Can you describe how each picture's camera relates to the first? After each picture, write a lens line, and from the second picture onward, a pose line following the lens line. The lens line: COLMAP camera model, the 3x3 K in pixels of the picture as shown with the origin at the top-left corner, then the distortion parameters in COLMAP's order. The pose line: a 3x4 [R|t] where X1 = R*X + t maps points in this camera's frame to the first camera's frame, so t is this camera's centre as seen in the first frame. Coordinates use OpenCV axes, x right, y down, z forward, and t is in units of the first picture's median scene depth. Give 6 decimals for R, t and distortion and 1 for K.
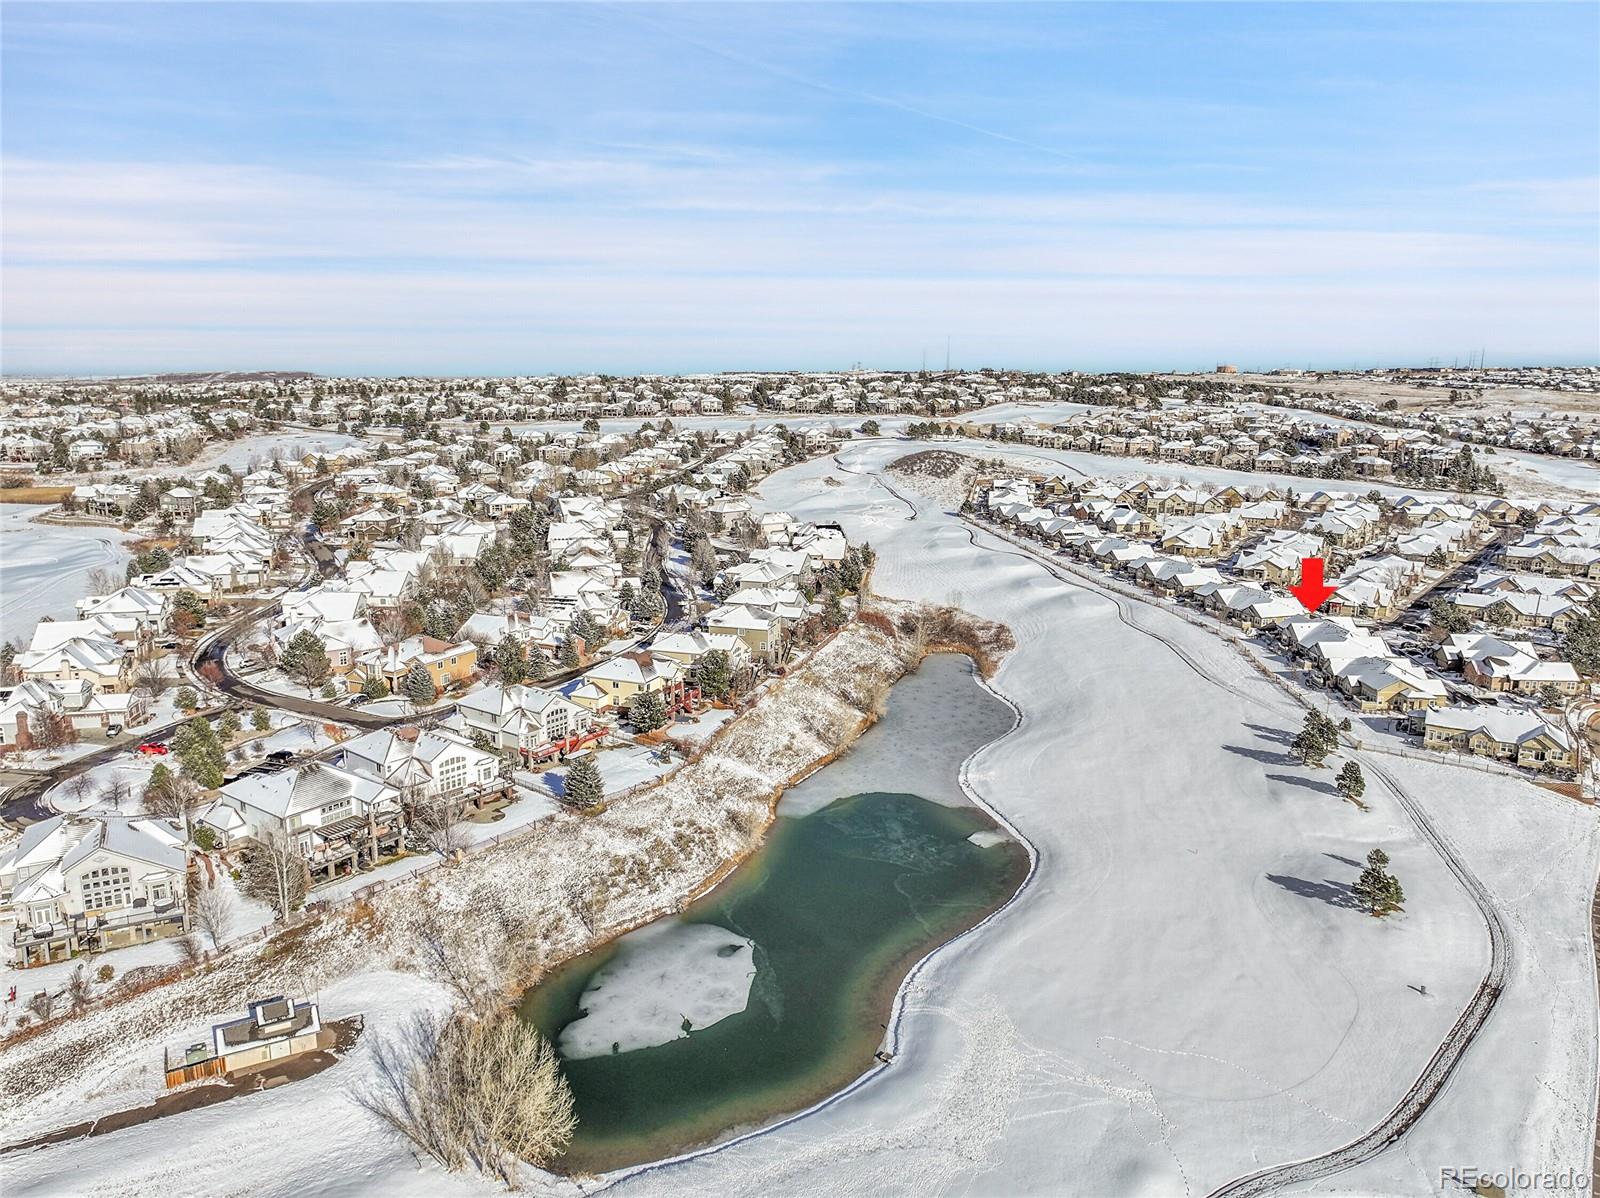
lens RADIAL K [[1120.7, 0, 800.0], [0, 1120.7, 599.0], [0, 0, 1]] dist [0.003385, 0.005689]
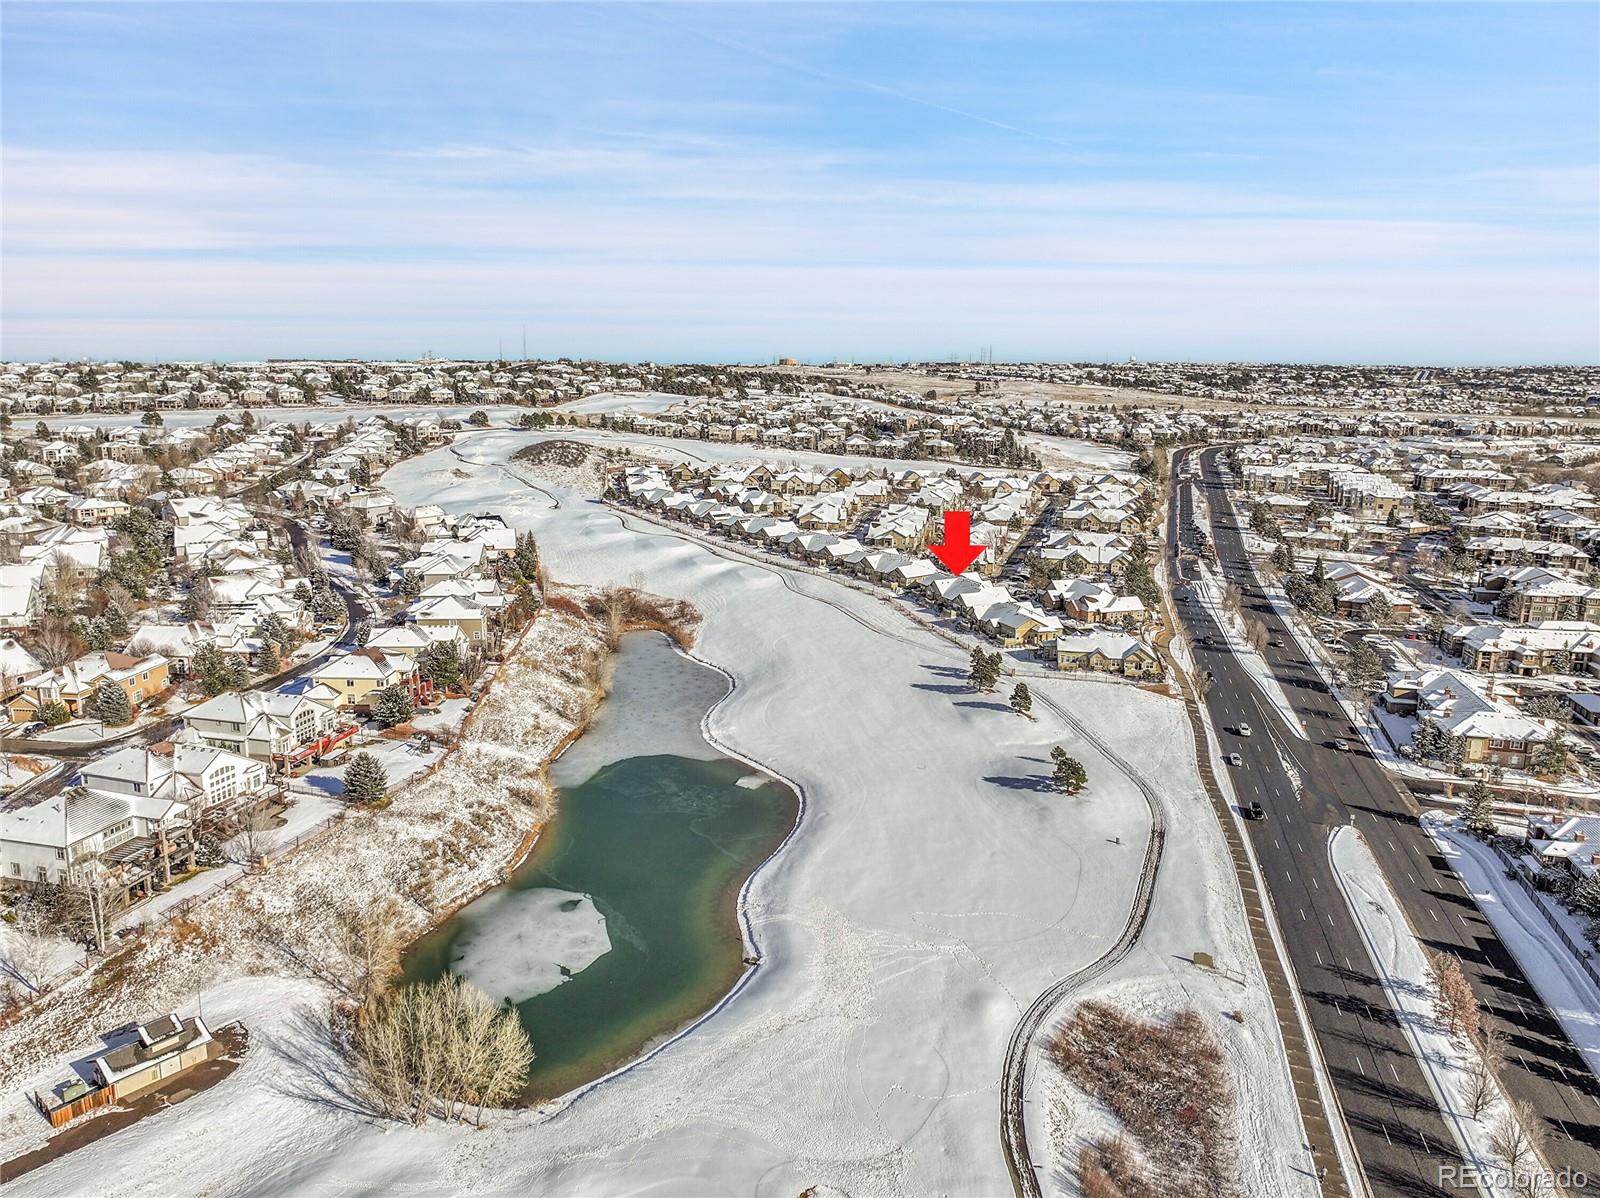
lens RADIAL K [[1120.7, 0, 800.0], [0, 1120.7, 599.0], [0, 0, 1]] dist [0.003385, 0.005689]
pose [[0.927854, -0.068409, 0.366617, -0.133259], [0.065313, 0.997647, 0.020860, 0.007684], [-0.367181, 0.004590, 0.930138, -0.044712]]
